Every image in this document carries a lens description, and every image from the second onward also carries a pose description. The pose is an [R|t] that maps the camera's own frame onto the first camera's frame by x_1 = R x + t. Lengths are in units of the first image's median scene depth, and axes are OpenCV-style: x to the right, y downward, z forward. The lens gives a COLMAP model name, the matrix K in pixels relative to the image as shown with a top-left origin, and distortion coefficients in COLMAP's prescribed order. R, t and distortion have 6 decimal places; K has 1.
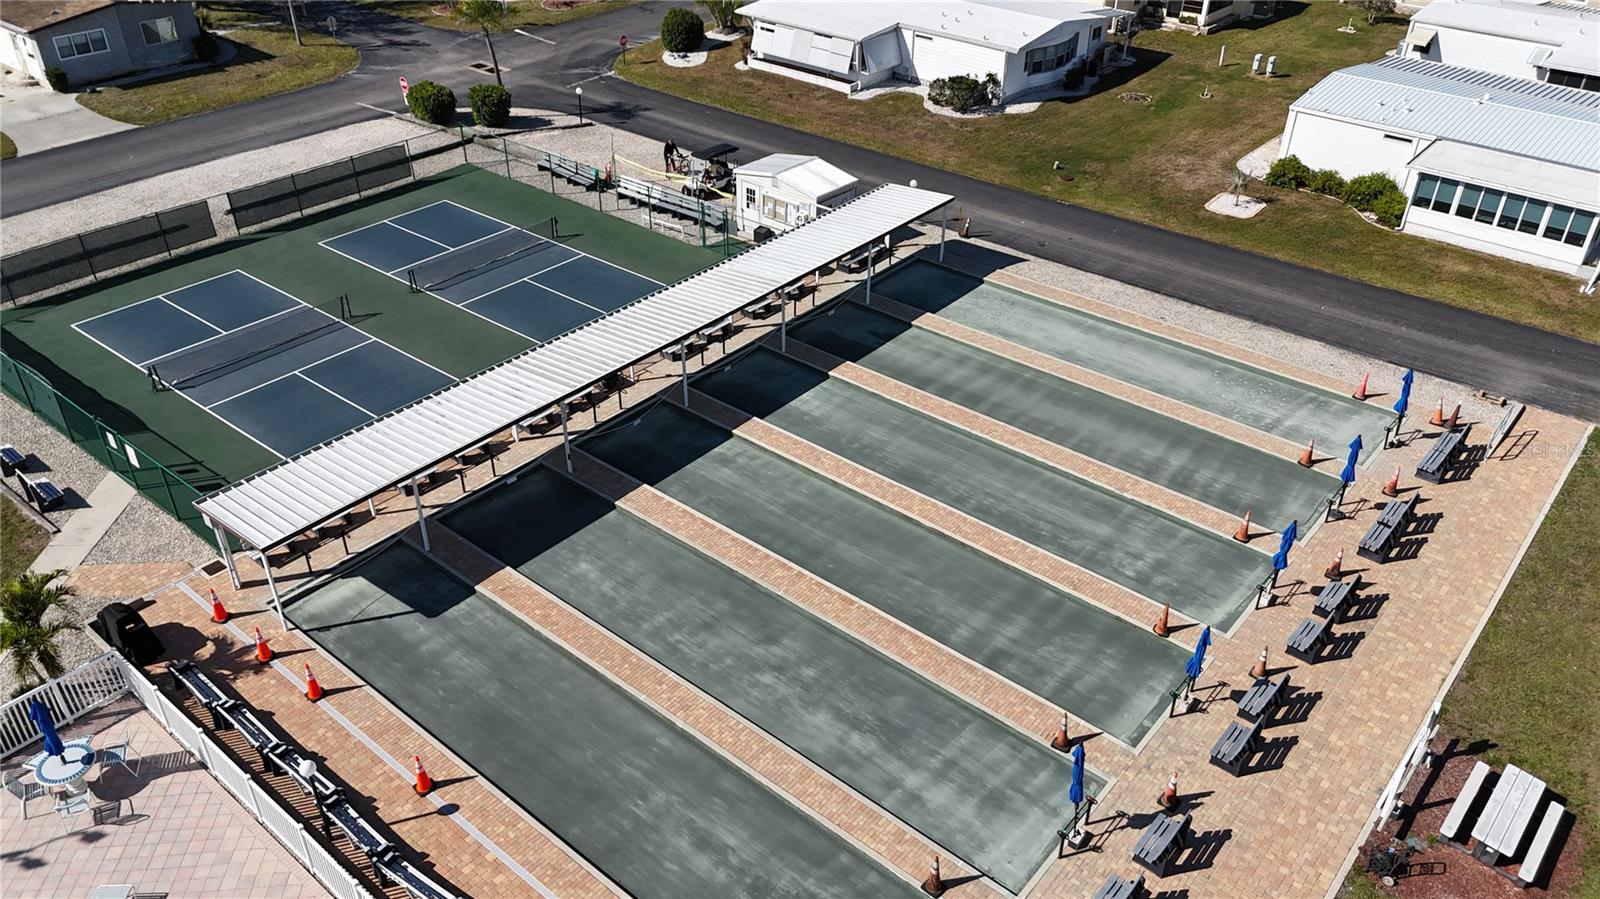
lens RADIAL K [[1186.6, 0, 798.5], [0, 1186.6, 457.1], [0, 0, 1]] dist [0.065217, -0.029295]
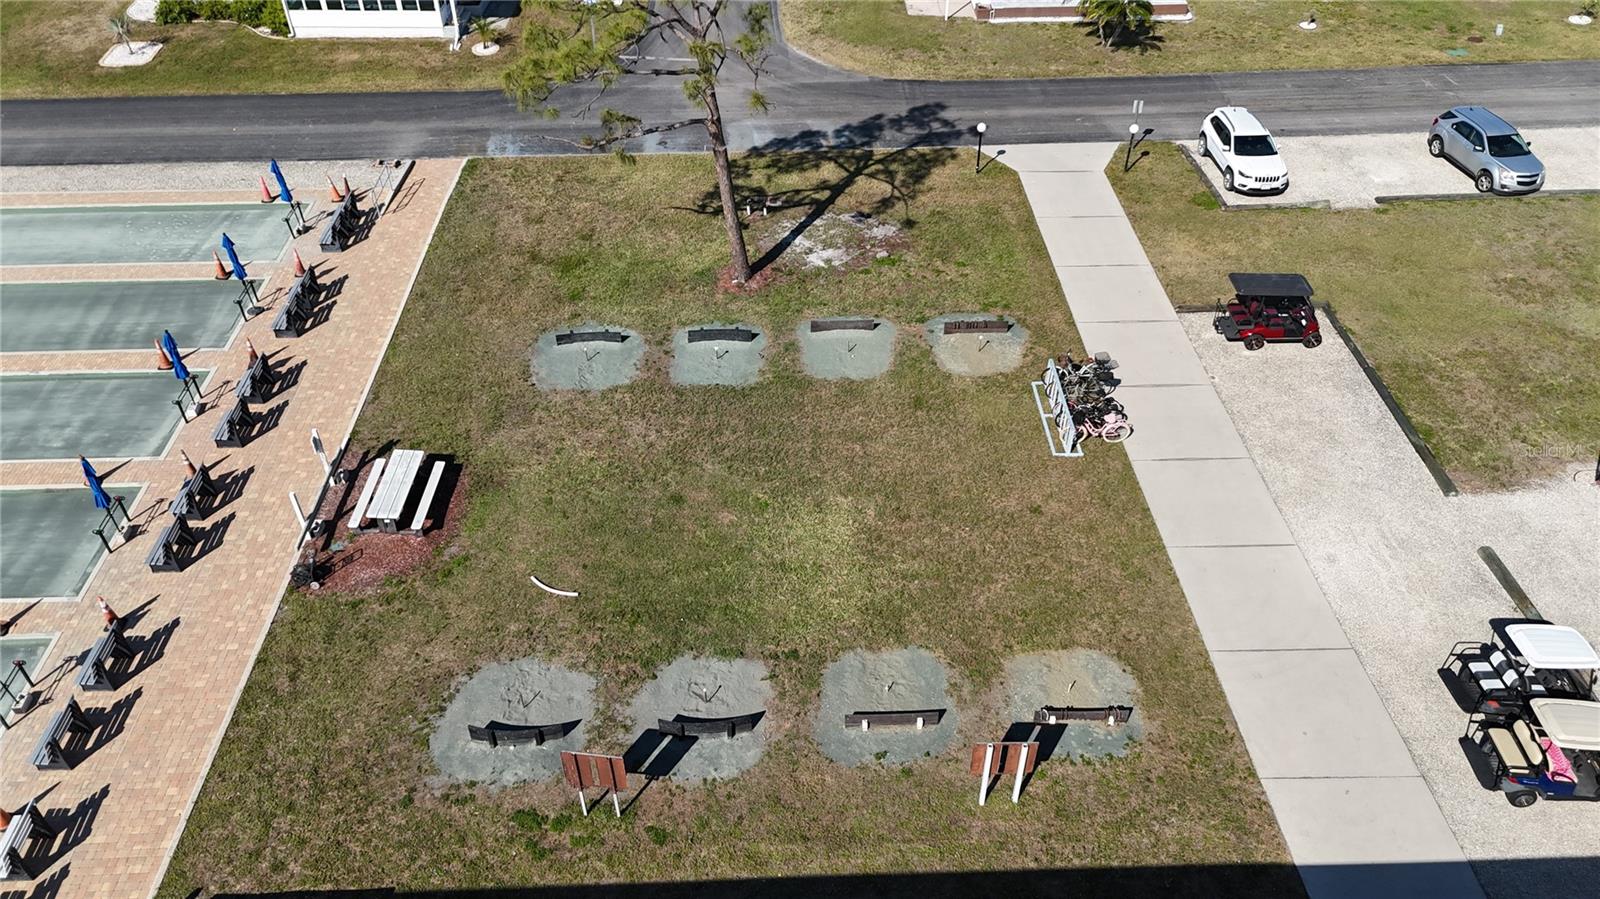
lens RADIAL K [[1186.6, 0, 803.4], [0, 1186.6, 445.1], [0, 0, 1]] dist [0.065217, -0.029295]
pose [[0.756358, -0.439447, 0.484571, 0.230948], [0.386486, 0.897841, 0.210972, 0.111860], [-0.527779, 0.027709, 0.848930, -0.162123]]
